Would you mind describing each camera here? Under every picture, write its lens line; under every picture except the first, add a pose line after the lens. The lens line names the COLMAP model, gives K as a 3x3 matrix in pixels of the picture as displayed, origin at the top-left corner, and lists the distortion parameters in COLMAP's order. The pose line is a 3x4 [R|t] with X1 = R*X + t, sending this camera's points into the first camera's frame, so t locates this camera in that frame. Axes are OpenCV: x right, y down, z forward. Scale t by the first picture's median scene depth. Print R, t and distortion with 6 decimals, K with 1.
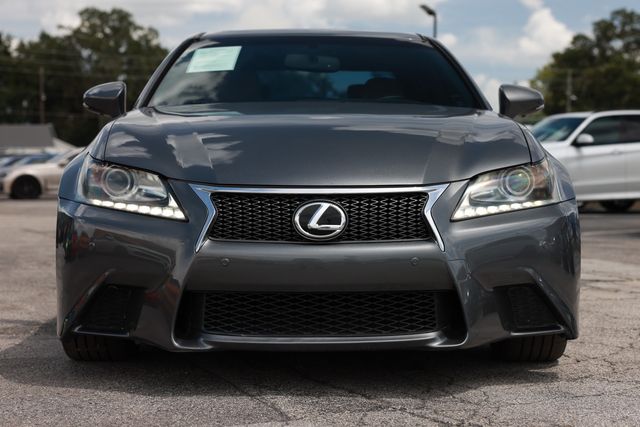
lens RADIAL K [[1135.0, 0, 330.2], [0, 1135.0, 216.9], [0, 0, 1]] dist [0.141054, 0.000000]
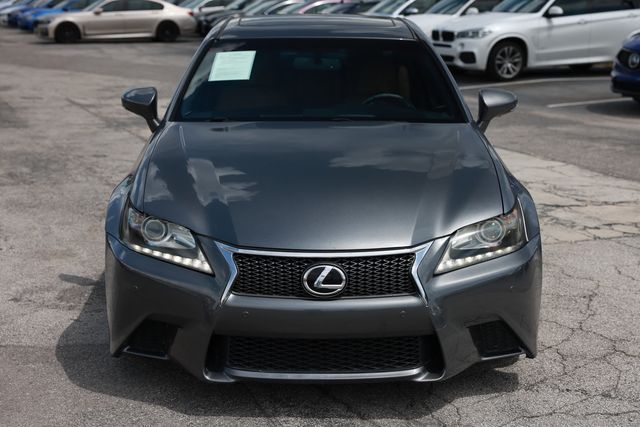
lens RADIAL K [[967.1, 0, 313.0], [0, 967.1, 228.9], [0, 0, 1]] dist [0.086971, 0.000000]
pose [[0.999848, 0.005798, -0.016465, -0.004209], [-0.002386, 0.979768, 0.200124, -0.241057], [0.017292, -0.200054, 0.979632, 0.011951]]
